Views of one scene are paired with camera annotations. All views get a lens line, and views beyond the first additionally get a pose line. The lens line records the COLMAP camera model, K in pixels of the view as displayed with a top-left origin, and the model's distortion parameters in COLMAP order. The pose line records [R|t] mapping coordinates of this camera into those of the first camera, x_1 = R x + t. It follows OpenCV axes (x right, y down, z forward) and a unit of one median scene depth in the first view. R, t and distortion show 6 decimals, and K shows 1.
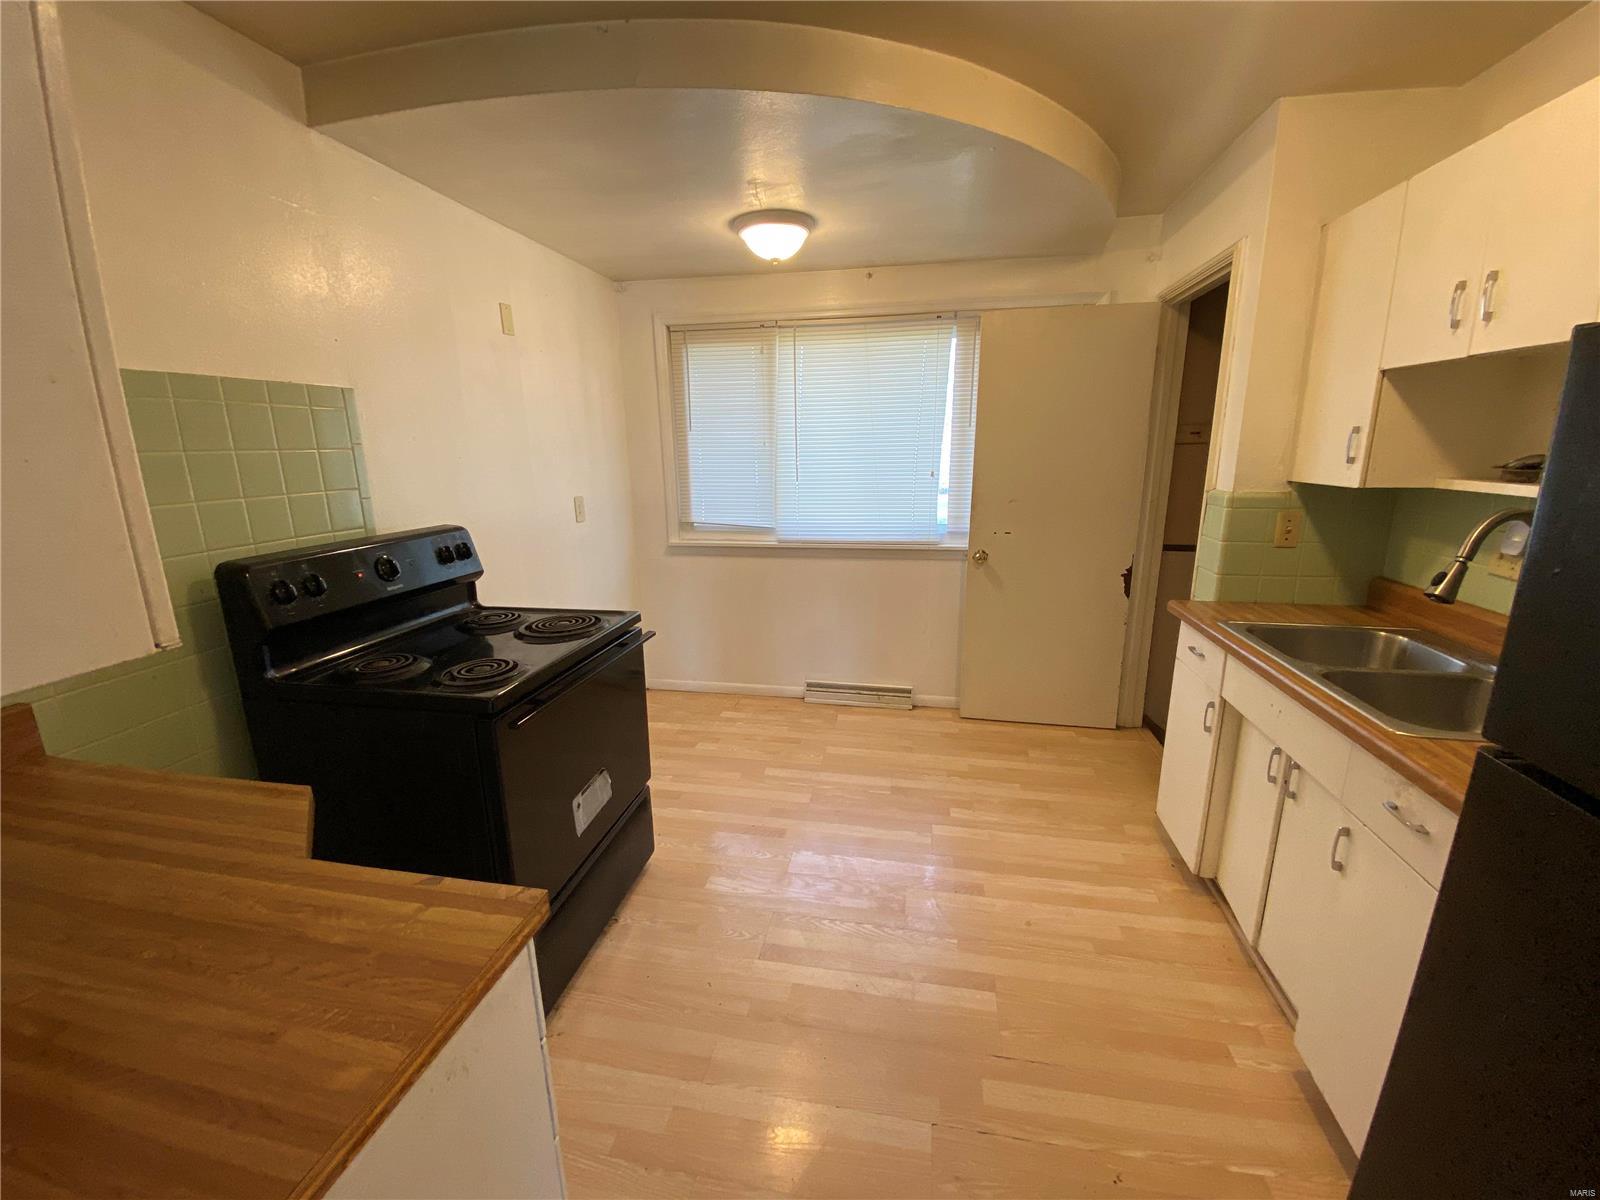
lens RADIAL K [[661.0, 0, 800.7], [0, 661.0, 598.0], [0, 0, 1]] dist [-0.000395, -0.000010]
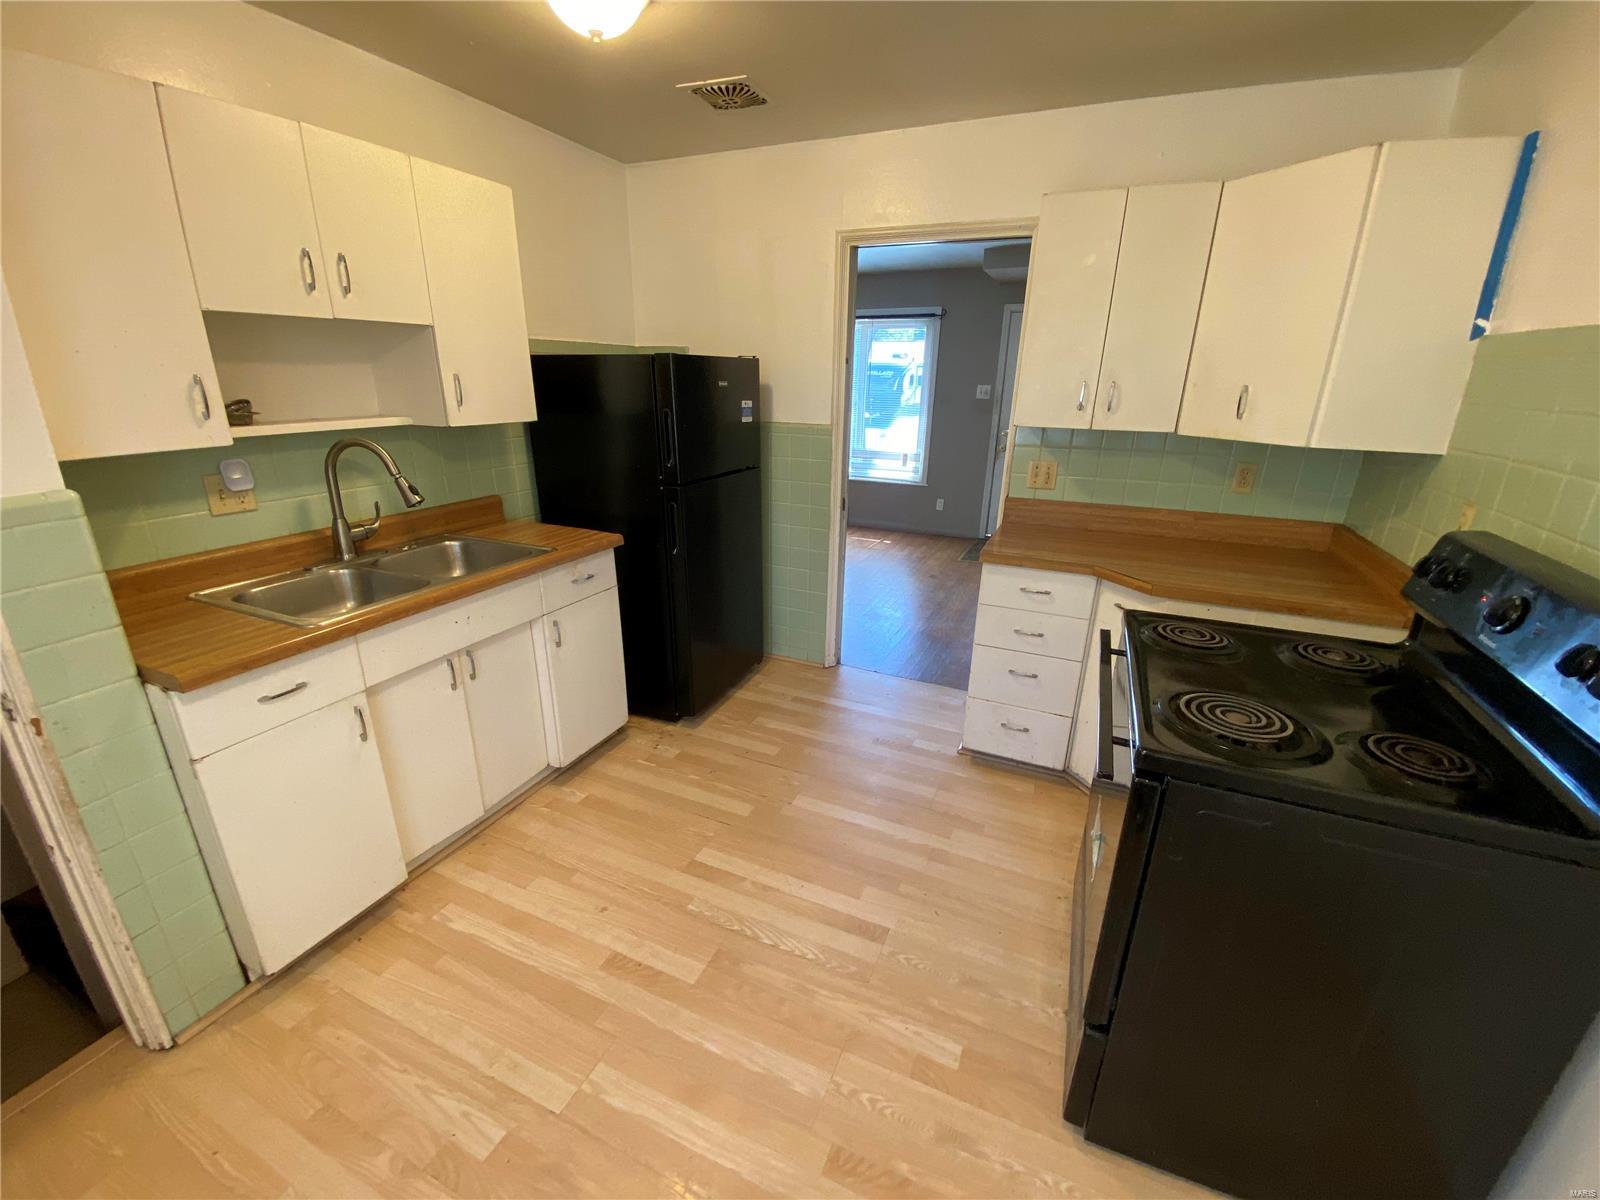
lens RADIAL K [[661.0, 0, 798.9], [0, 661.0, 596.1], [0, 0, 1]] dist [-0.000395, -0.000010]
pose [[-0.974030, -0.074165, 0.213926, -0.101116], [0.051545, 0.847386, 0.528470, -0.384009], [-0.220472, 0.525773, -0.821557, 1.508968]]
